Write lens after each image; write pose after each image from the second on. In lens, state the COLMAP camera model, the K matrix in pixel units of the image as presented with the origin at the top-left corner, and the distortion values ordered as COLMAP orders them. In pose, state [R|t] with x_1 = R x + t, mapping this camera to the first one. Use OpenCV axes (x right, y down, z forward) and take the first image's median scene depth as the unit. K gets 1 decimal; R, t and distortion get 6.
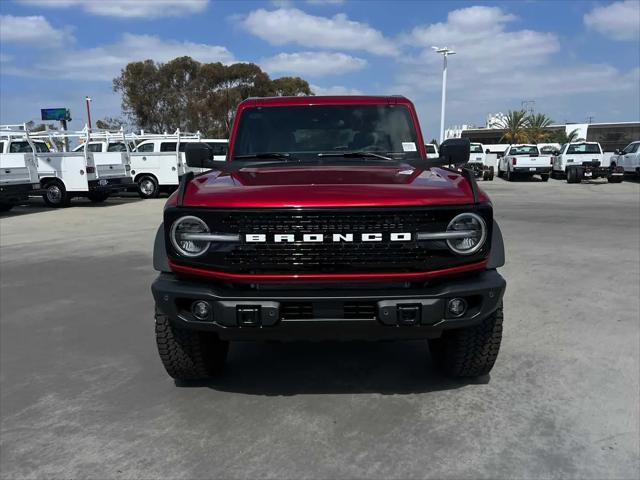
lens RADIAL K [[482.7, 0, 318.0], [0, 482.7, 251.9], [0, 0, 1]] dist [0.051487, -0.059222]
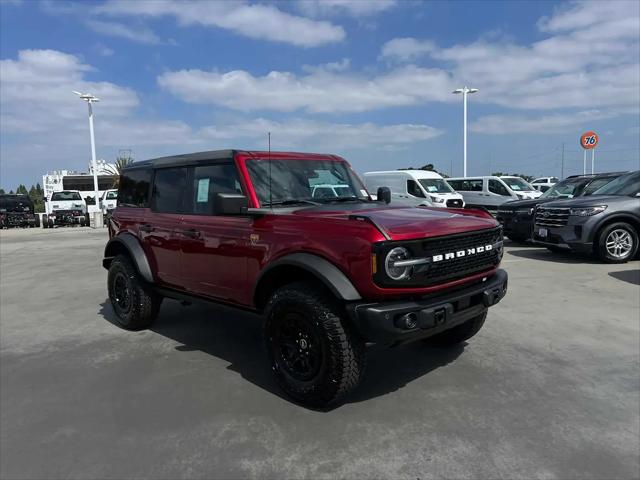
lens RADIAL K [[483.1, 0, 318.7], [0, 483.1, 248.5], [0, 0, 1]] dist [0.047920, -0.054786]
pose [[0.712319, -0.091650, 0.695846, -1.128832], [0.159941, 0.986548, -0.033789, -0.054077], [-0.683389, 0.135362, 0.717395, 0.206626]]
